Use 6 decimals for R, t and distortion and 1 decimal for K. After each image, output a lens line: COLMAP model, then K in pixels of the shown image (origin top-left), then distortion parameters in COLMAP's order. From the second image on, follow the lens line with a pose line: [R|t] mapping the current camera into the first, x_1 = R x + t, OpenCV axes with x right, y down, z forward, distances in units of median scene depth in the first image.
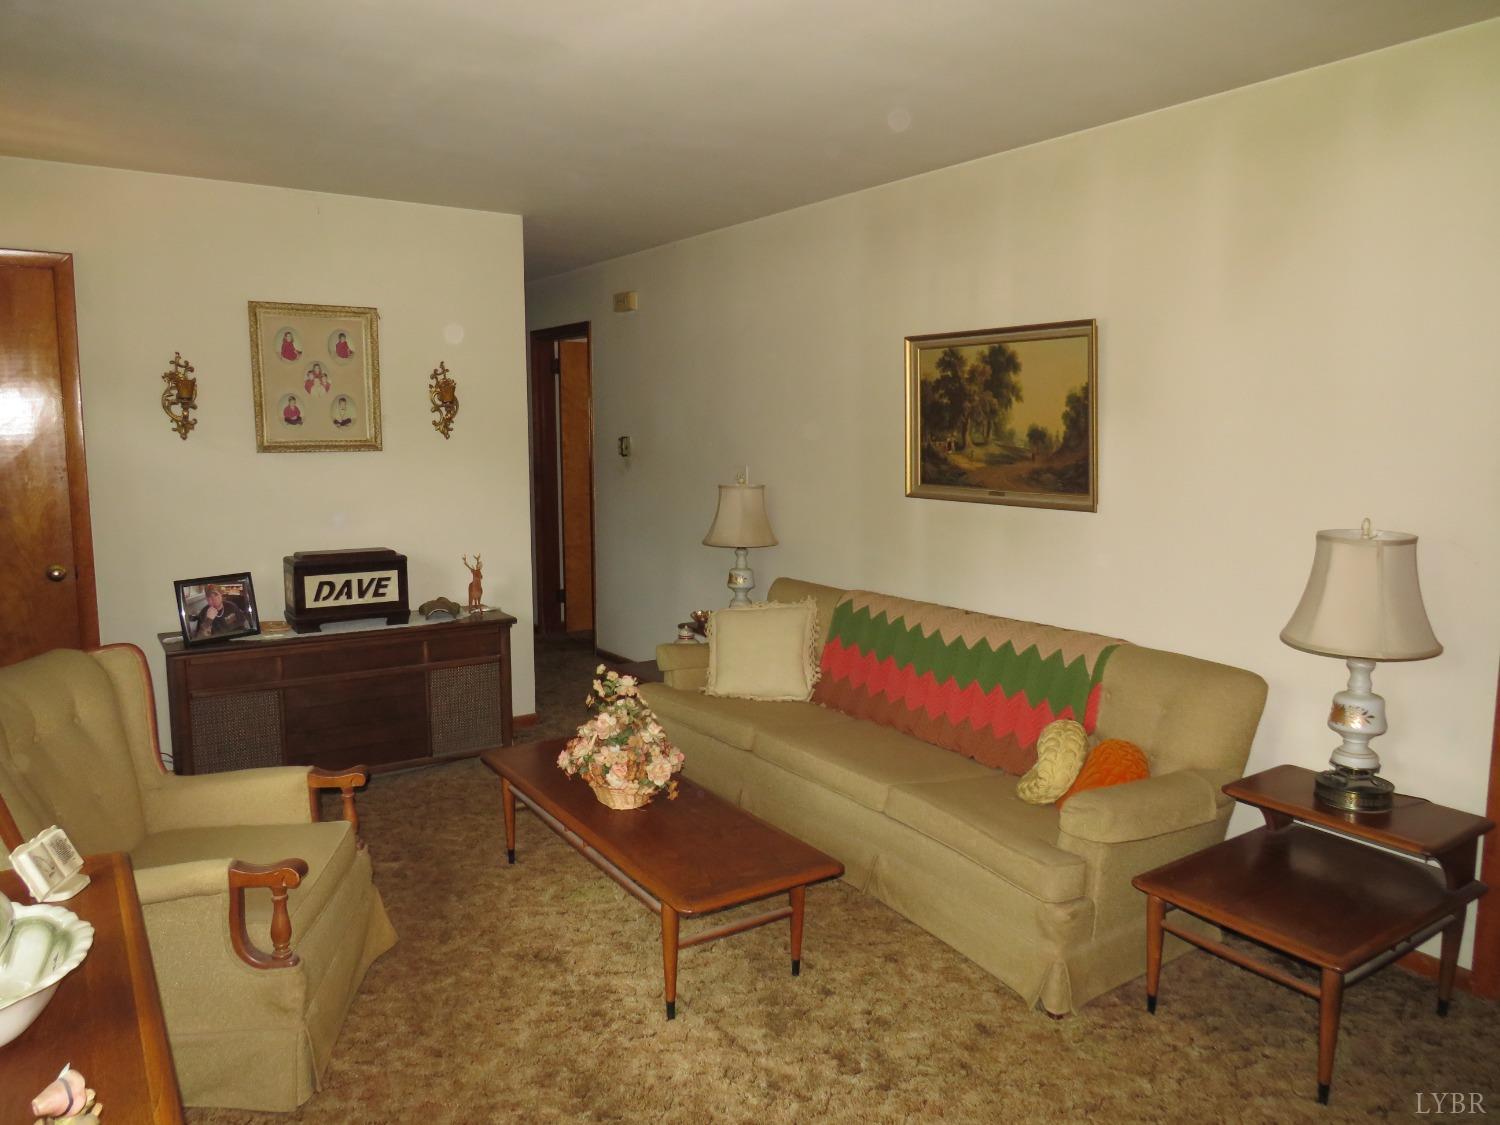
lens RADIAL K [[1065.2, 0, 751.0], [0, 1065.2, 560.7], [0, 0, 1]] dist [-0.045011, 0.035901]
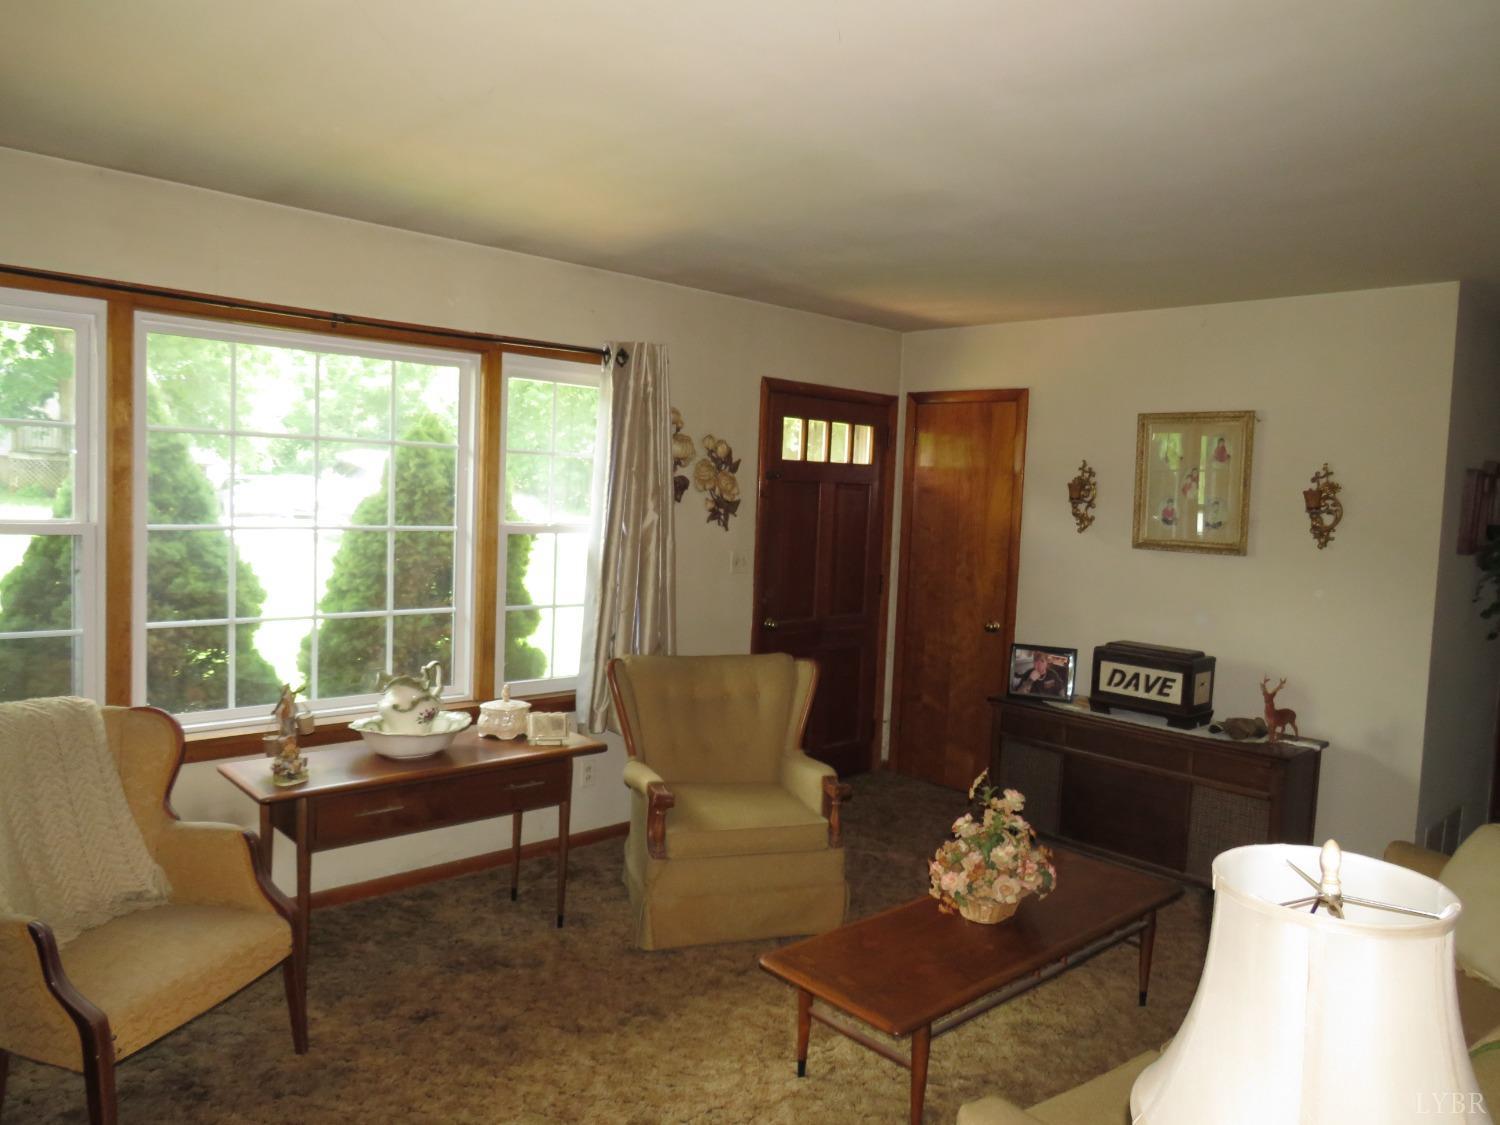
lens RADIAL K [[1065.2, 0, 742.9], [0, 1065.2, 563.0], [0, 0, 1]] dist [-0.045011, 0.035901]
pose [[0.146826, 0.071425, -0.986580, 0.586826], [-0.162099, 0.985643, 0.047233, -0.074974], [0.975790, 0.152988, 0.156296, 0.439724]]
